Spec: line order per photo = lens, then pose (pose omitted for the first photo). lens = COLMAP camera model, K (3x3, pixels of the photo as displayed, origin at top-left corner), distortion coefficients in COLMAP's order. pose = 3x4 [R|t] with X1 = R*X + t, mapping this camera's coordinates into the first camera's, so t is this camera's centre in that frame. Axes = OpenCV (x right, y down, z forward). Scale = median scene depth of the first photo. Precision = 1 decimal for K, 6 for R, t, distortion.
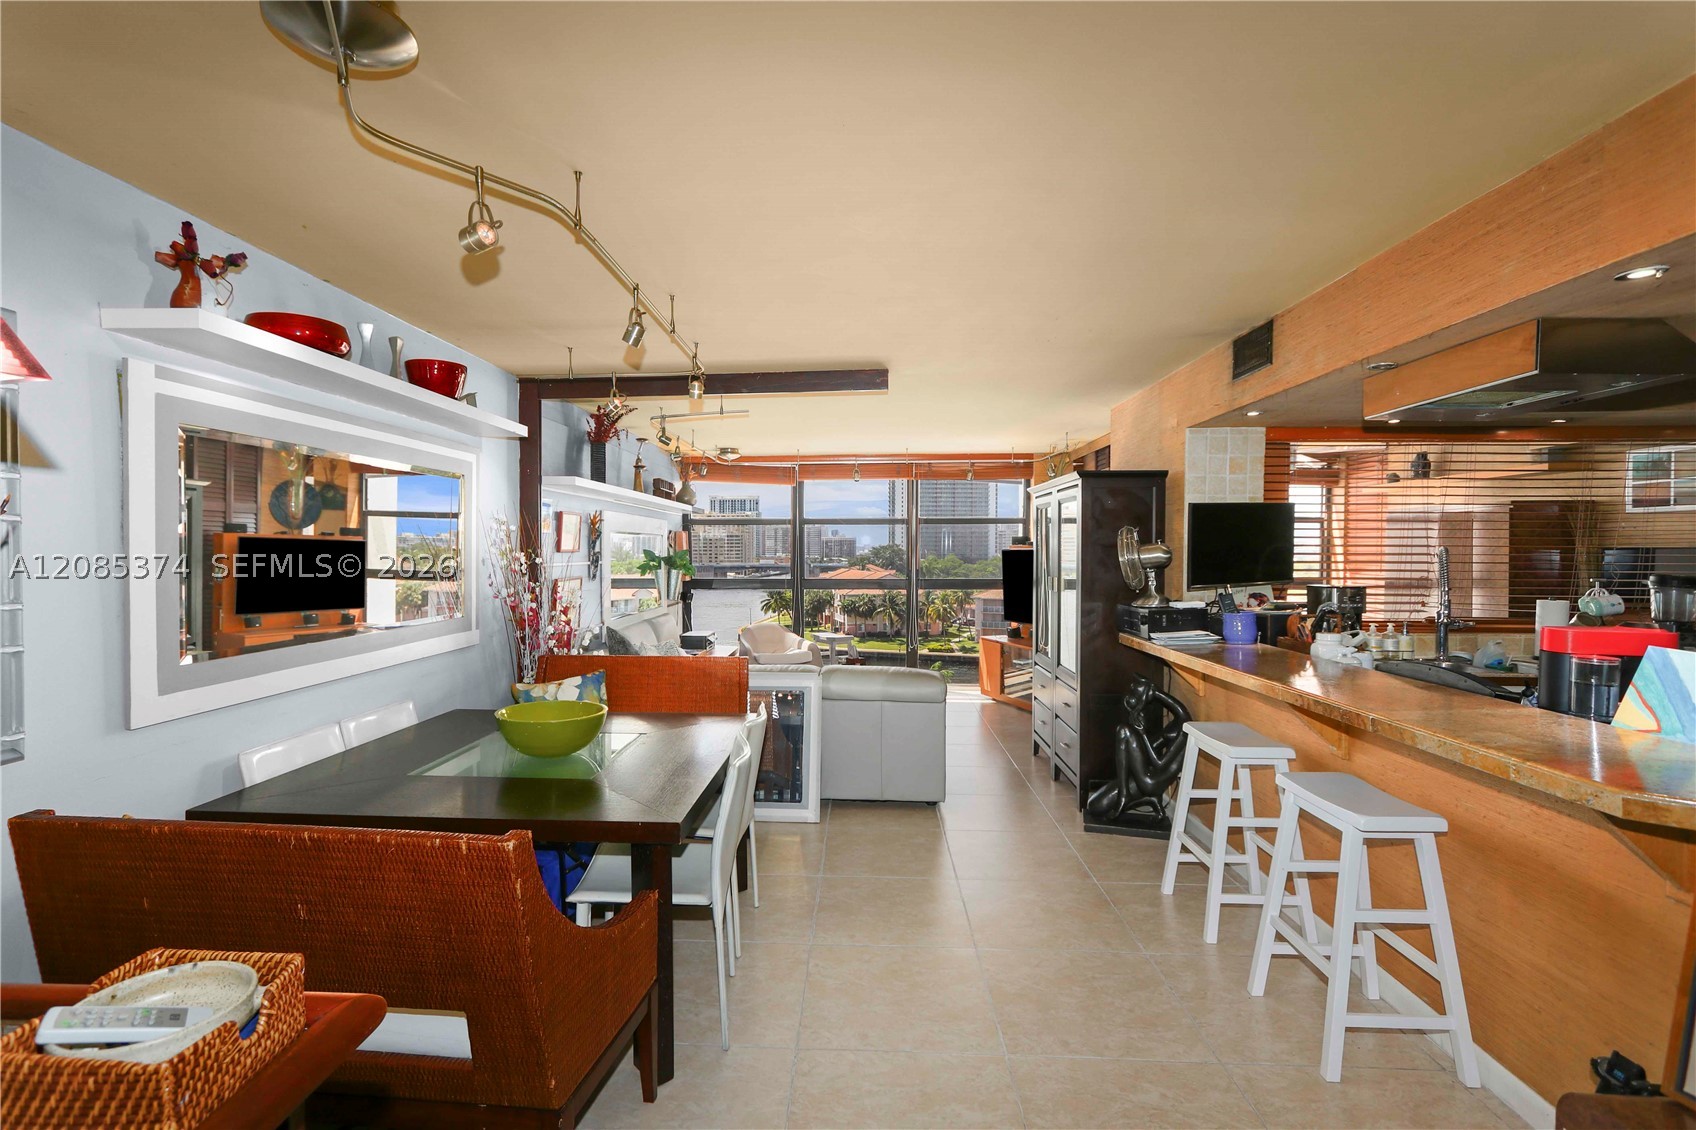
lens RADIAL K [[802.3, 0, 827.3], [0, 802.3, 557.4], [0, 0, 1]] dist [0.002397, 0.005587]
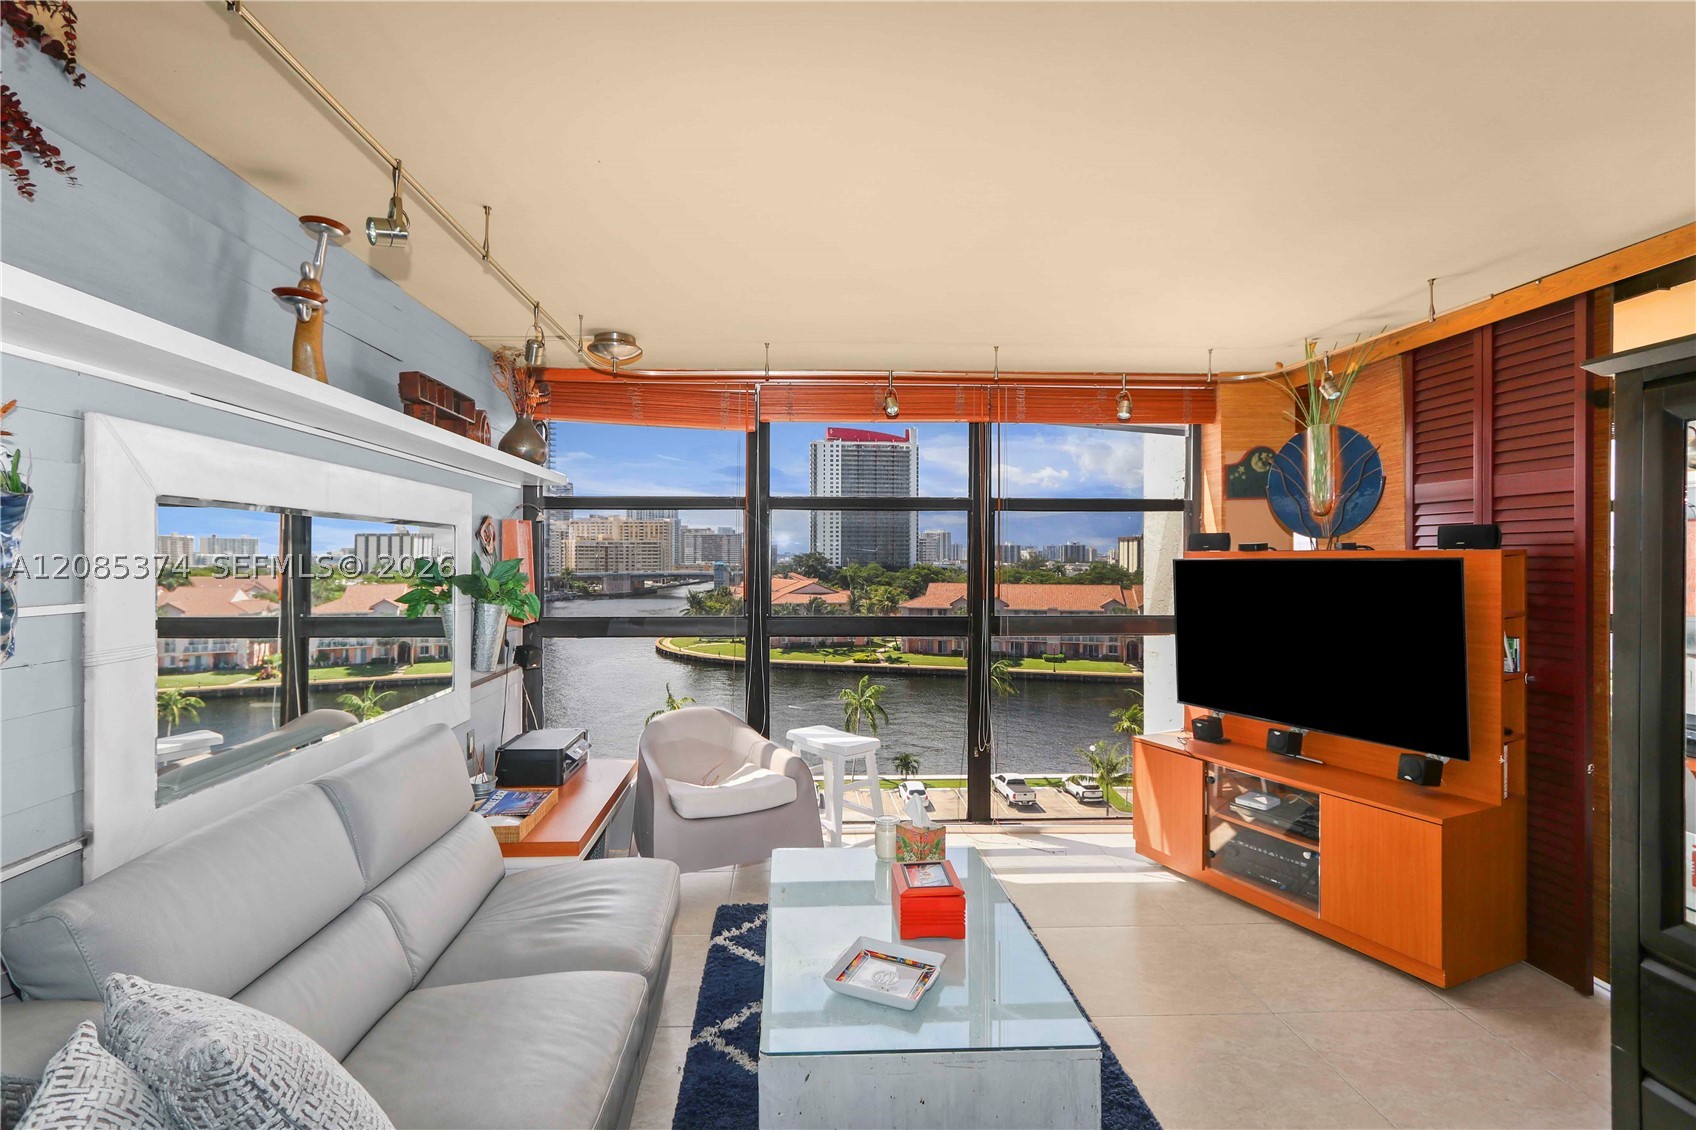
lens RADIAL K [[802.3, 0, 807.5], [0, 802.3, 550.6], [0, 0, 1]] dist [0.002397, 0.005587]
pose [[0.997191, 0.001092, 0.074898, -0.043865], [0.000272, 0.999834, -0.018194, -0.005224], [-0.074905, 0.018164, 0.997025, 0.503041]]
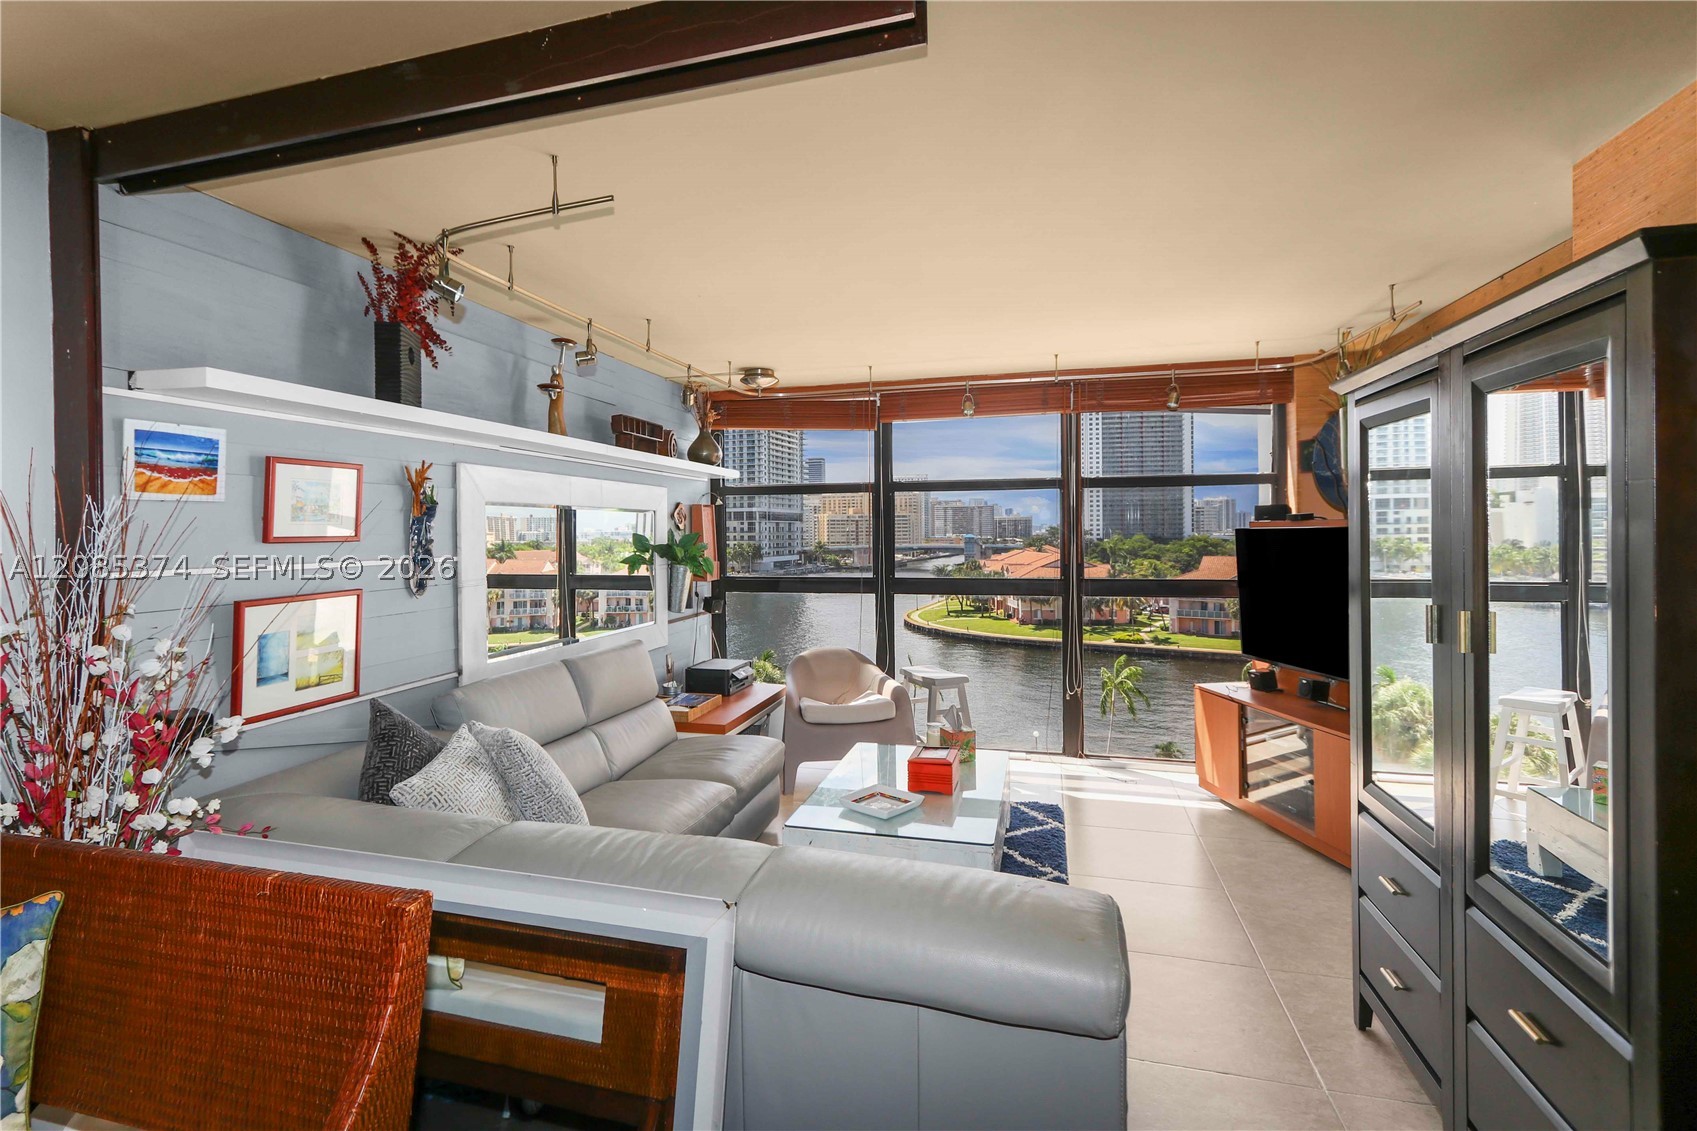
lens RADIAL K [[802.8, 0, 784.2], [0, 802.8, 525.4], [0, 0, 1]] dist [0.002397, 0.005587]
pose [[0.965546, -0.011440, -0.259982, 0.054445], [0.007071, 0.999818, -0.017731, -0.003591], [0.260138, 0.015282, 0.965451, 0.371684]]
